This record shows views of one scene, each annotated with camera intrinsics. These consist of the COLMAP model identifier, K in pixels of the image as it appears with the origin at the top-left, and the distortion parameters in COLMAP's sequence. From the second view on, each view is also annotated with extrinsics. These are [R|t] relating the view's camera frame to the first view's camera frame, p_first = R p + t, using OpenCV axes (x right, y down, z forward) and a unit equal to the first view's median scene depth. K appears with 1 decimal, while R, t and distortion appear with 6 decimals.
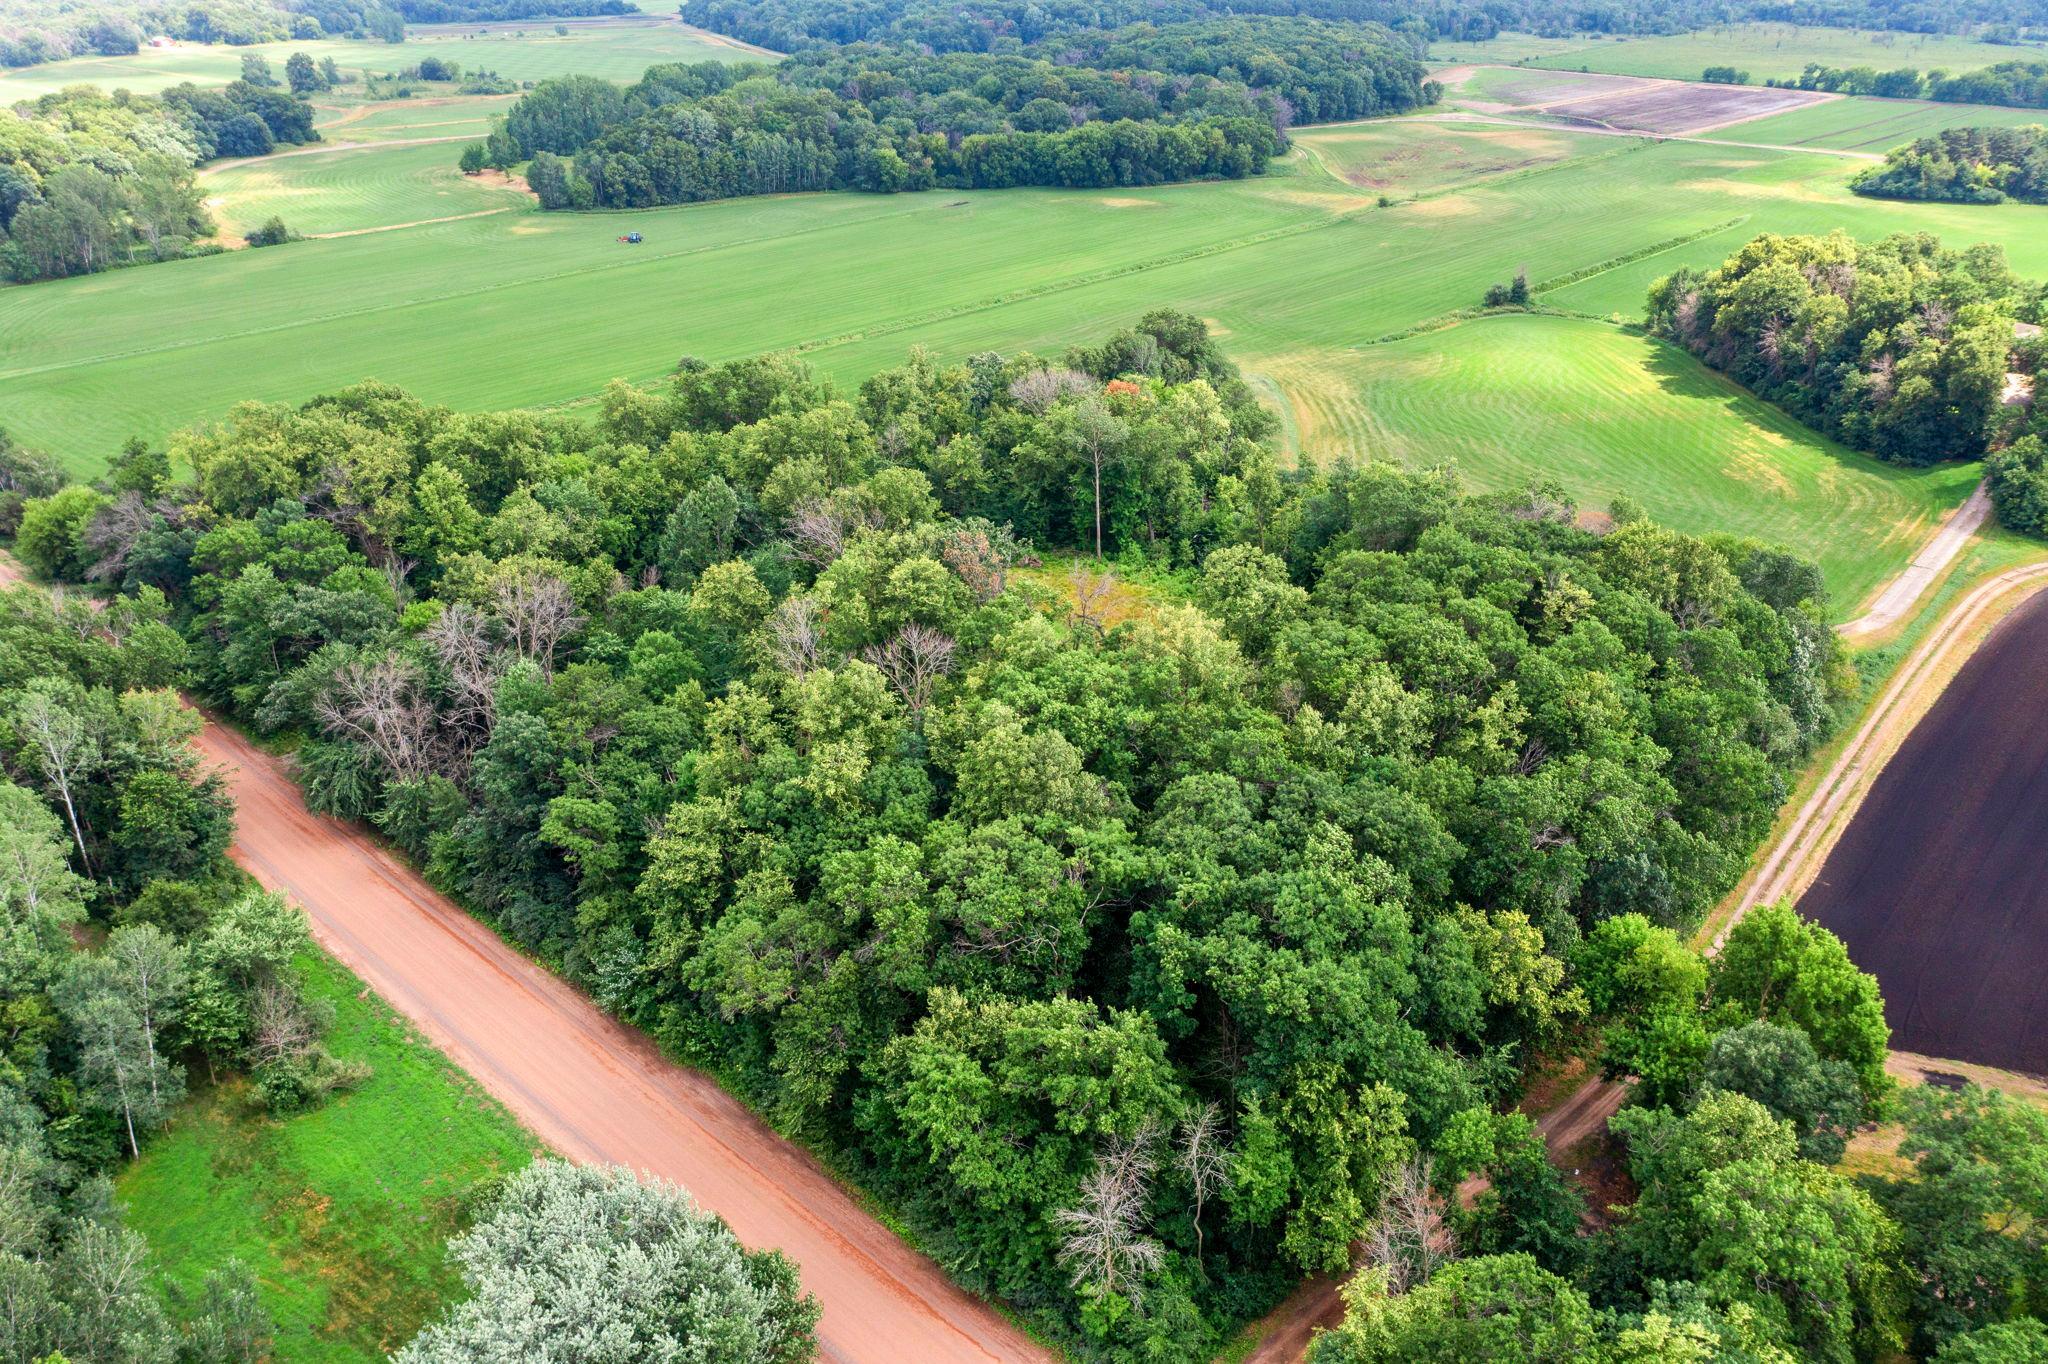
lens RADIAL K [[1623.4, 0, 1025.8], [0, 1623.4, 679.2], [0, 0, 1]] dist [-0.018009, 0.002018]
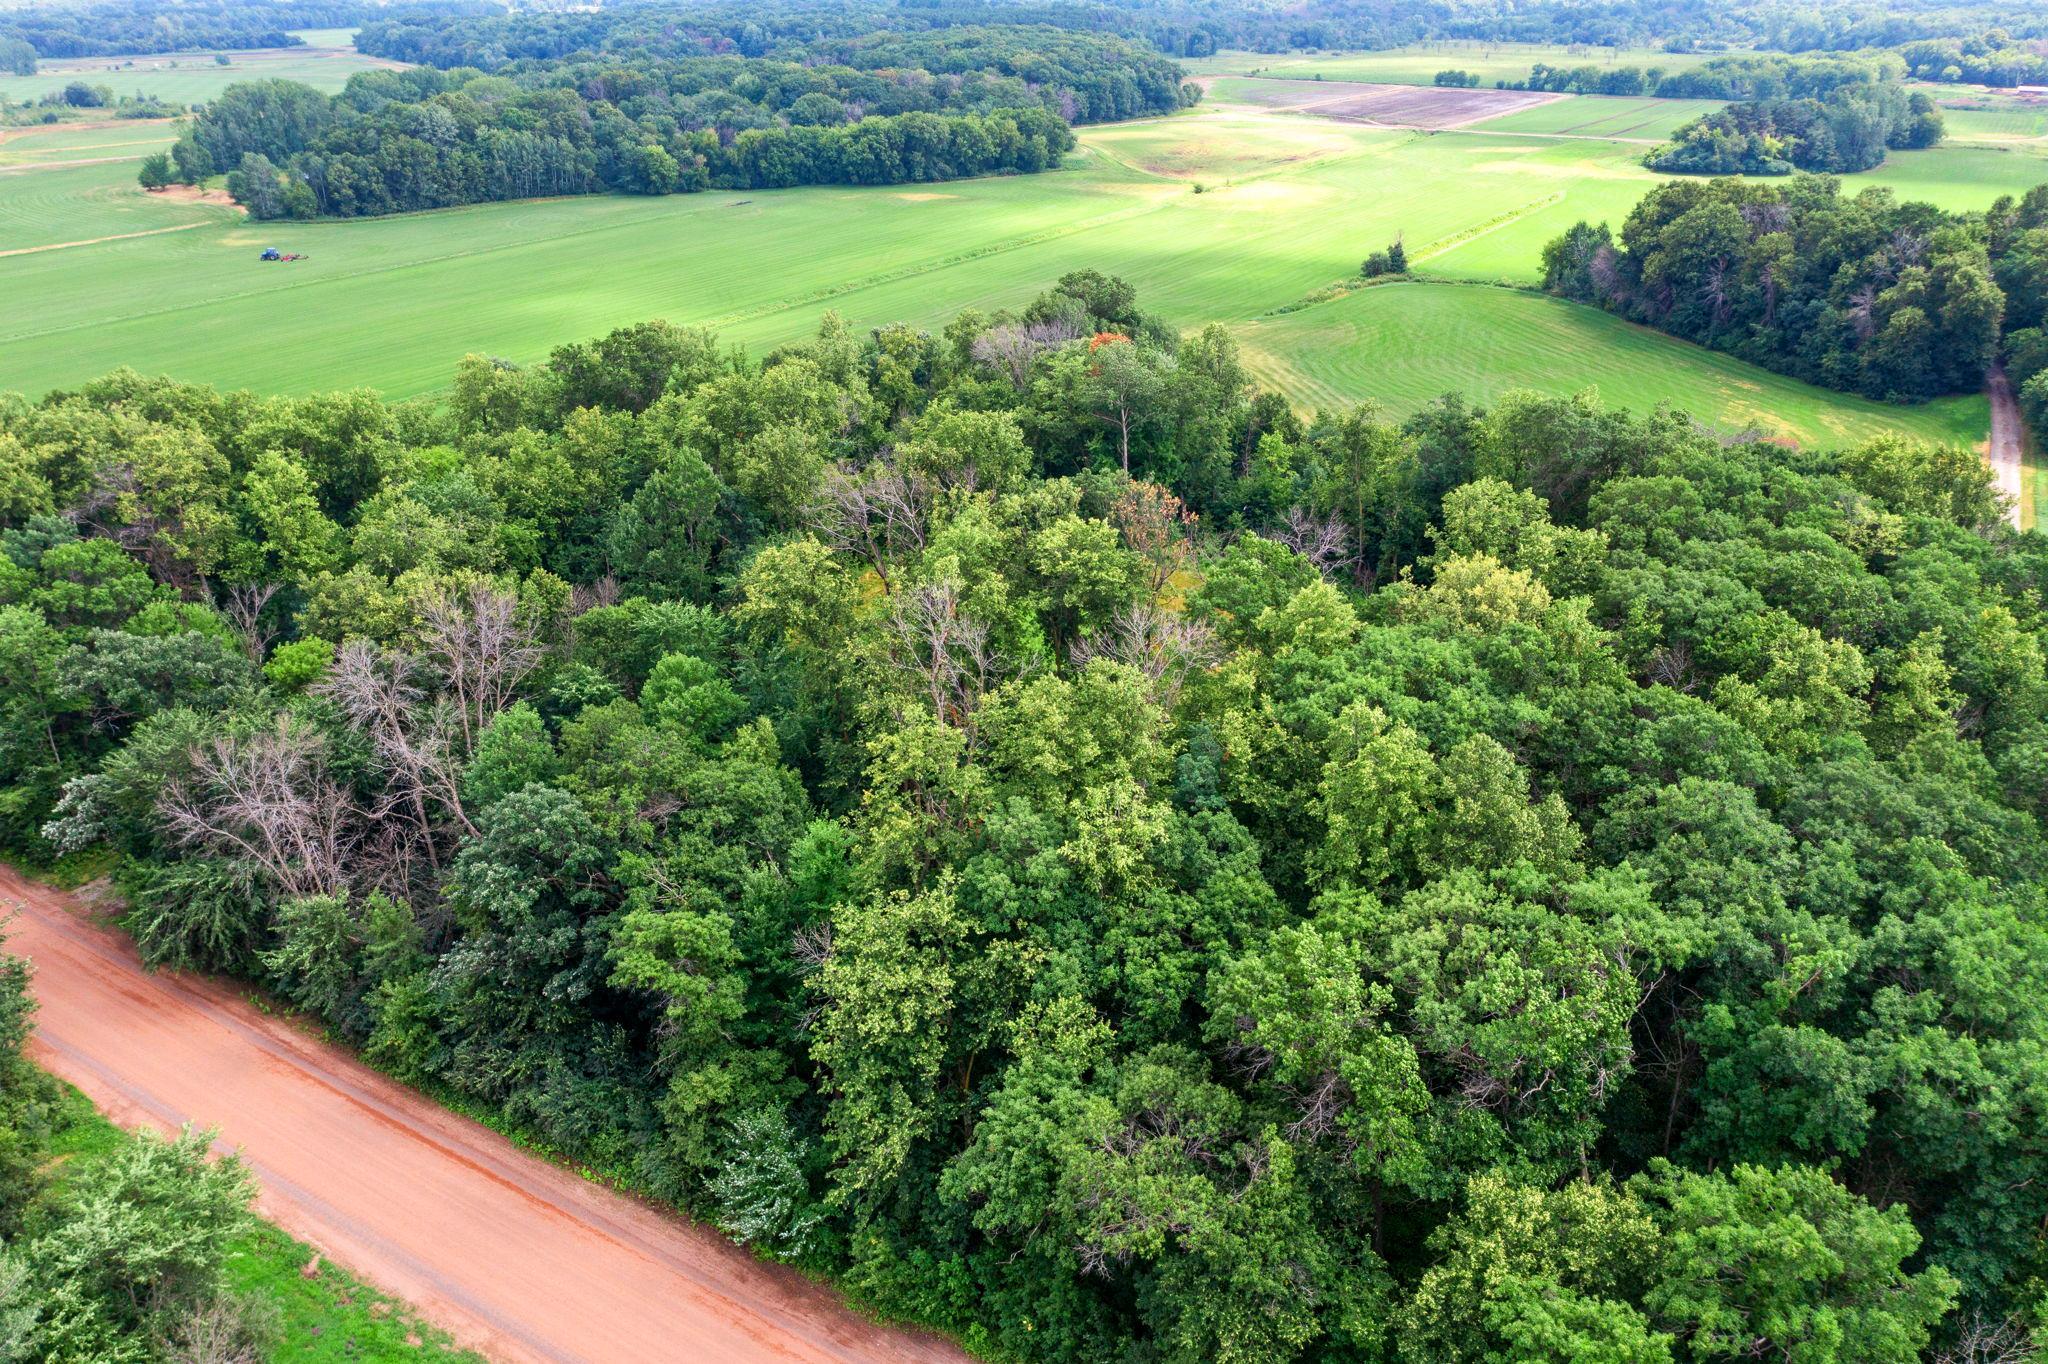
lens RADIAL K [[1616.8, 0, 1021.4], [0, 1616.8, 682.3], [0, 0, 1]] dist [-0.017851, -0.005185]
pose [[0.981545, -0.076274, 0.175361, -0.081303], [0.080849, 0.996544, -0.019084, 0.002683], [-0.173299, 0.032909, 0.984319, 0.120296]]
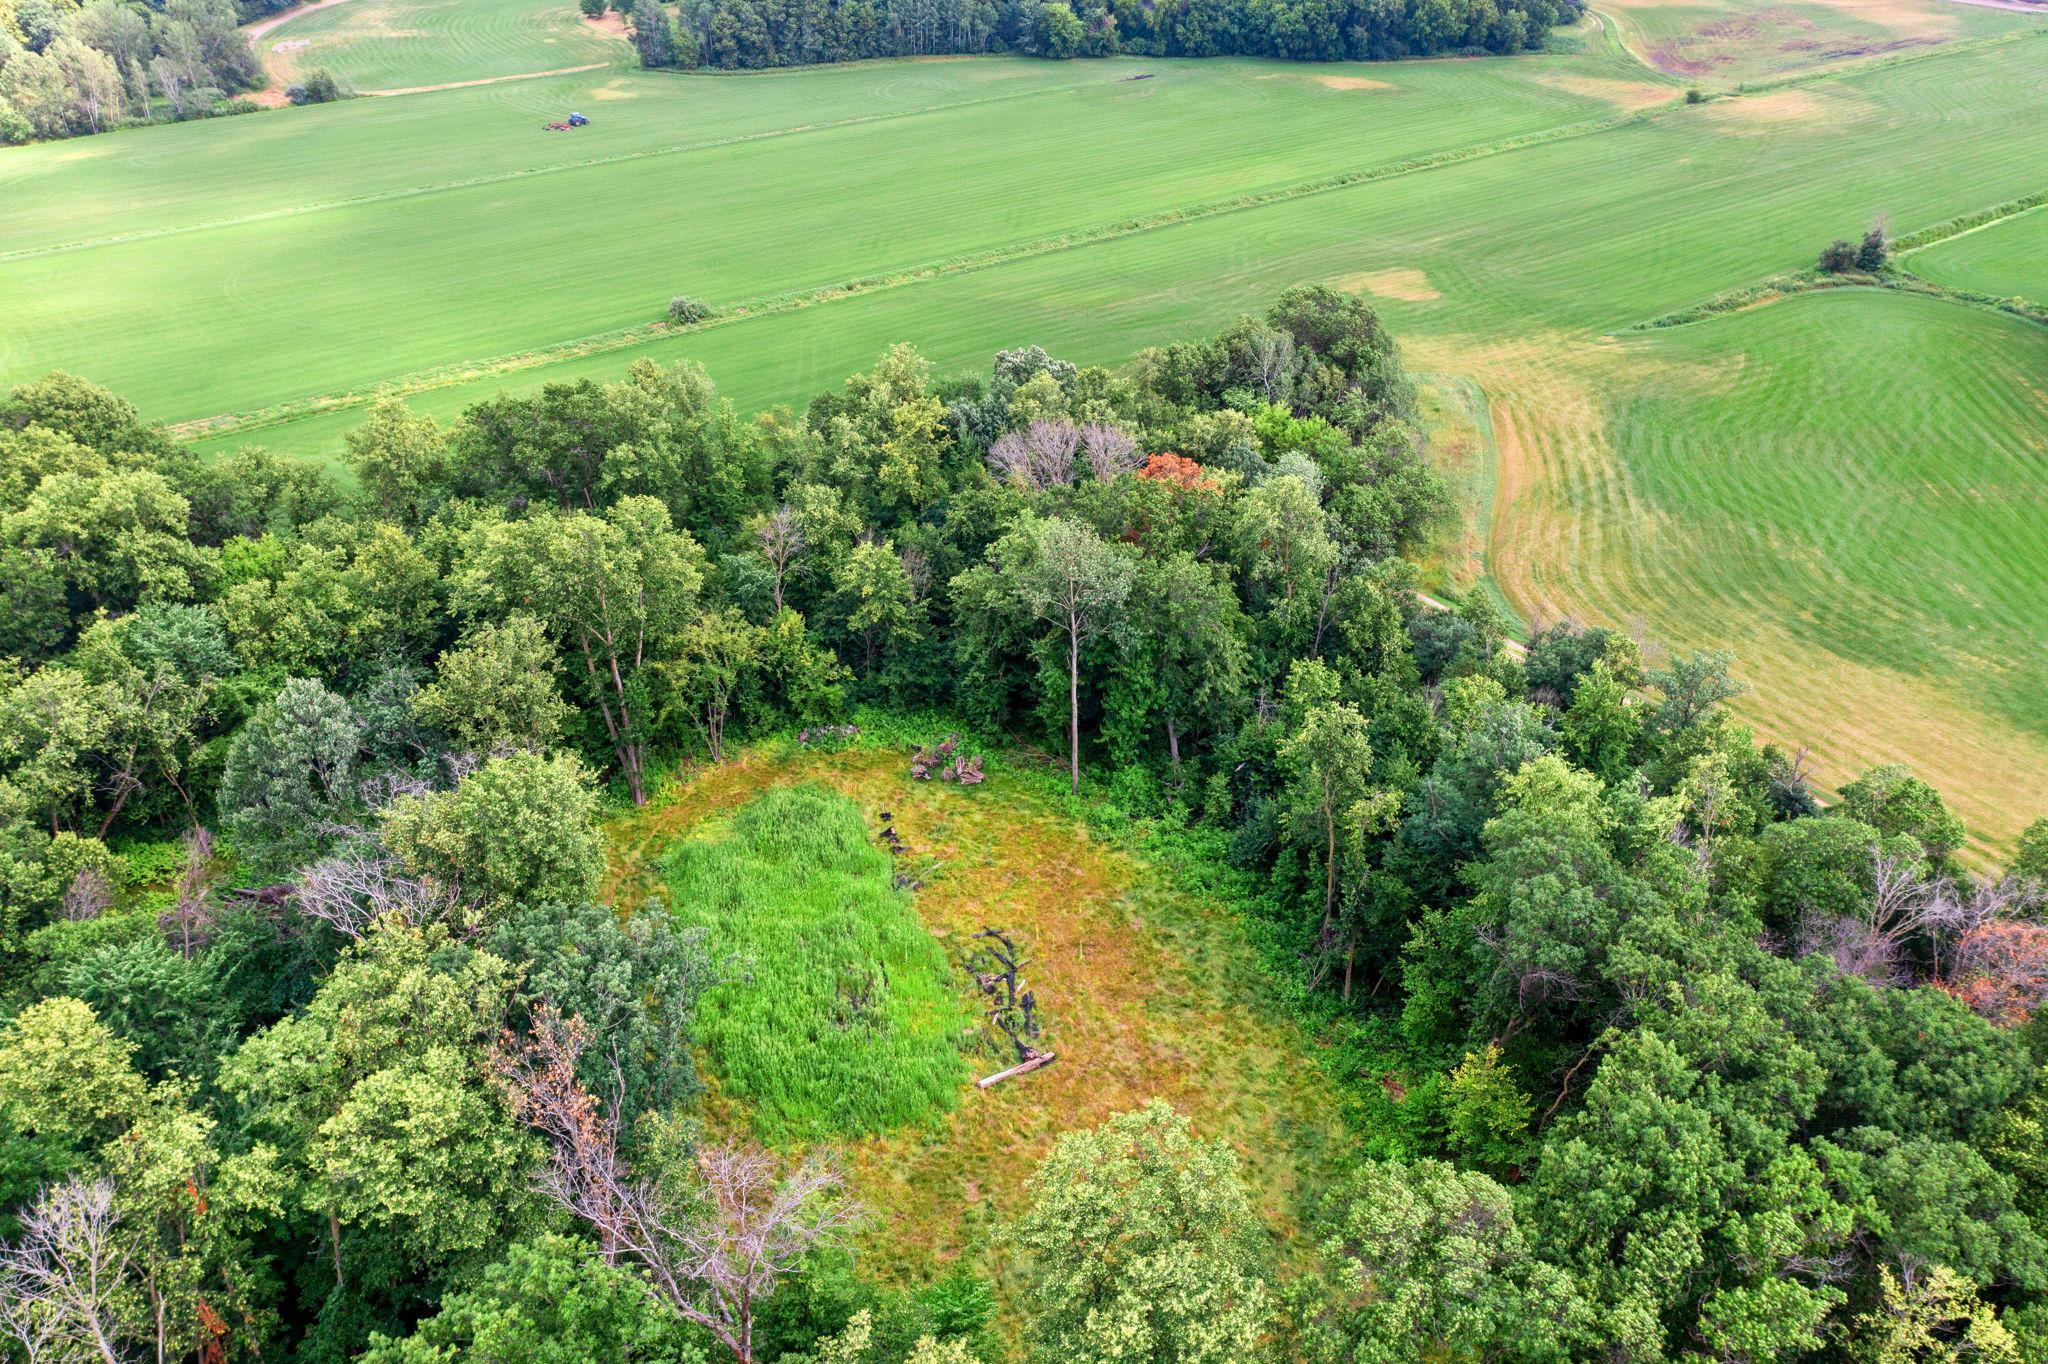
lens RADIAL K [[1616.8, 0, 1021.4], [0, 1616.8, 682.3], [0, 0, 1]] dist [-0.017851, -0.005185]
pose [[0.984538, 0.091447, -0.149404, 0.057720], [-0.076972, 0.992010, 0.099957, -0.087867], [0.157351, -0.086912, 0.983711, 0.221743]]
